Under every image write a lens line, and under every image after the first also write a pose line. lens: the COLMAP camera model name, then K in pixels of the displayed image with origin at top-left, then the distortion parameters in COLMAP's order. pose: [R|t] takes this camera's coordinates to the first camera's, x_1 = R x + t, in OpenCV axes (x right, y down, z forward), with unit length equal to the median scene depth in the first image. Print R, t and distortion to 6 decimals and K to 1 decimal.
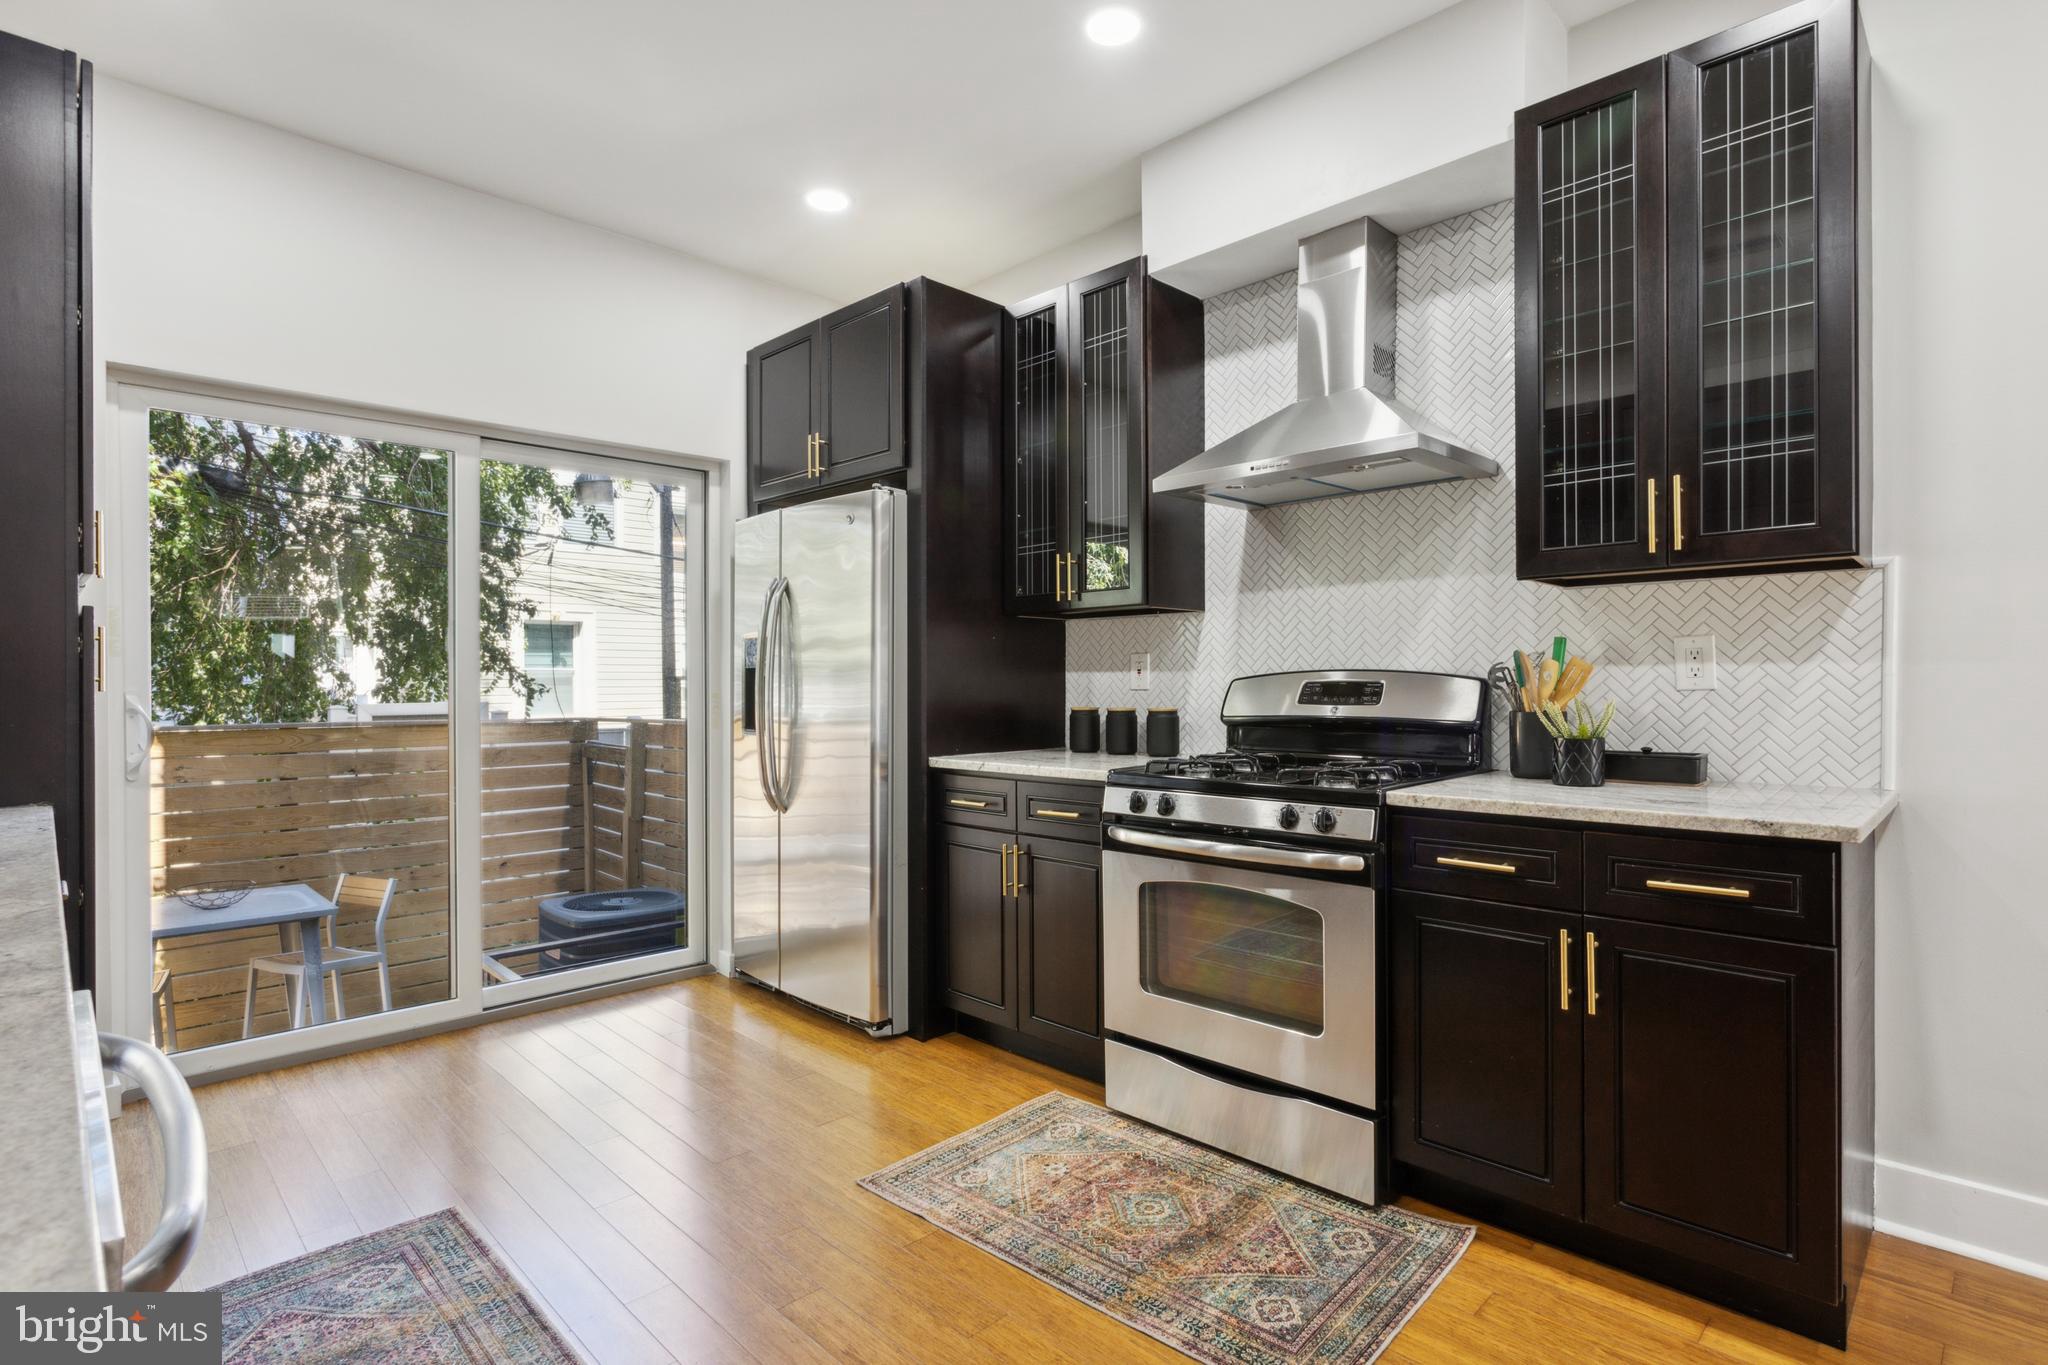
lens RADIAL K [[1009.7, 0, 1028.3], [0, 1009.7, 684.2], [0, 0, 1]] dist [-0.006873, -0.000415]
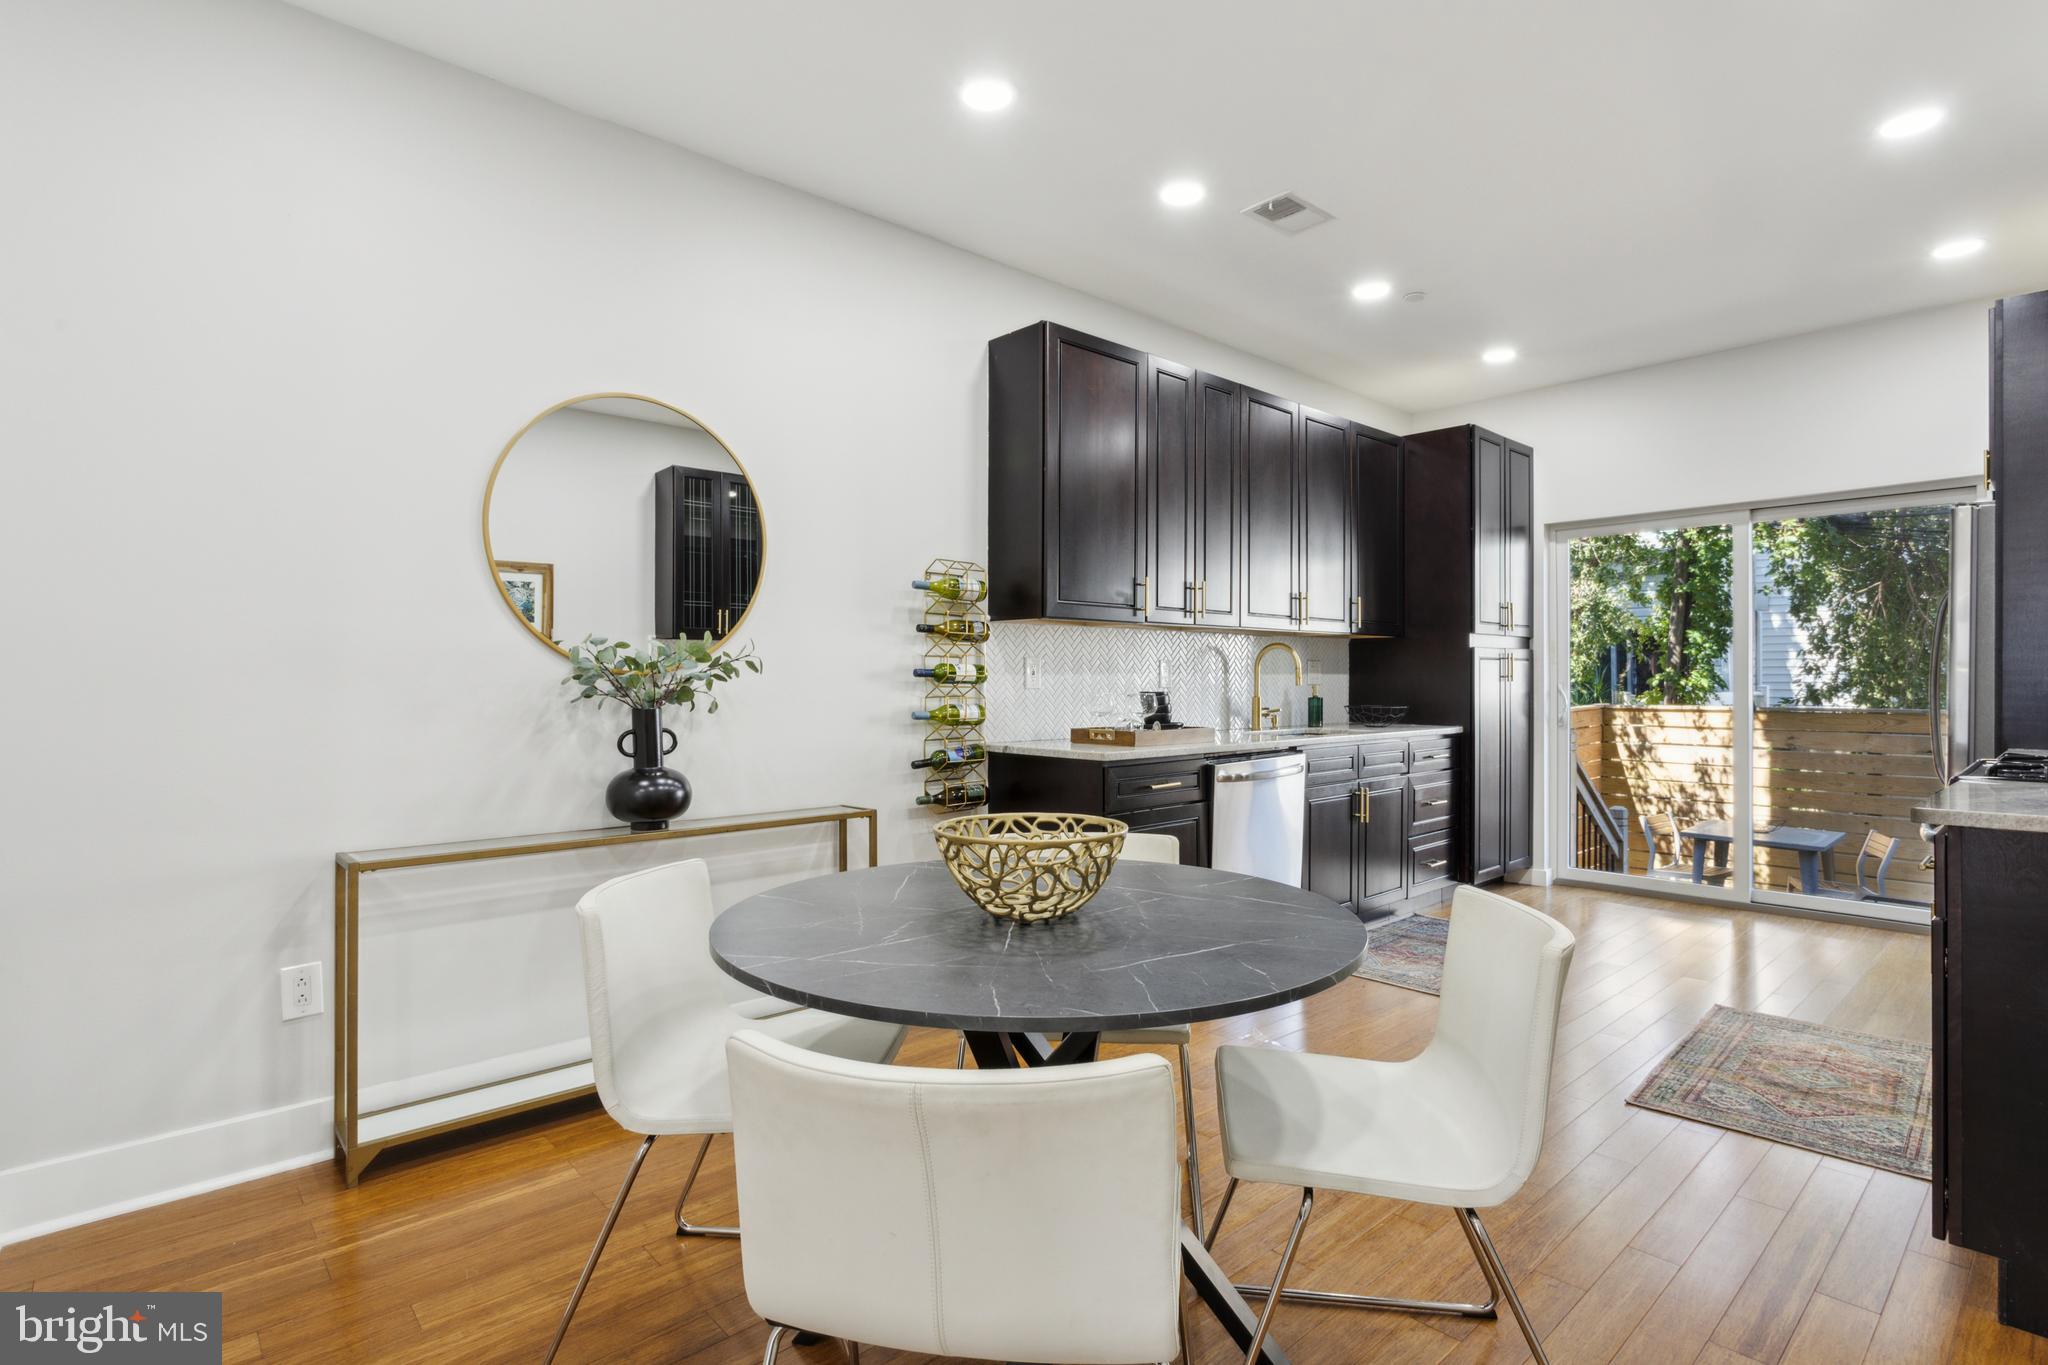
lens RADIAL K [[1009.7, 0, 1028.3], [0, 1009.7, 679.4], [0, 0, 1]] dist [-0.006873, -0.000415]
pose [[-0.044774, 0.005552, -0.998982, 1.448584], [-0.001254, 0.999983, 0.005614, -0.008053], [0.998996, 0.001505, -0.044766, 0.025489]]
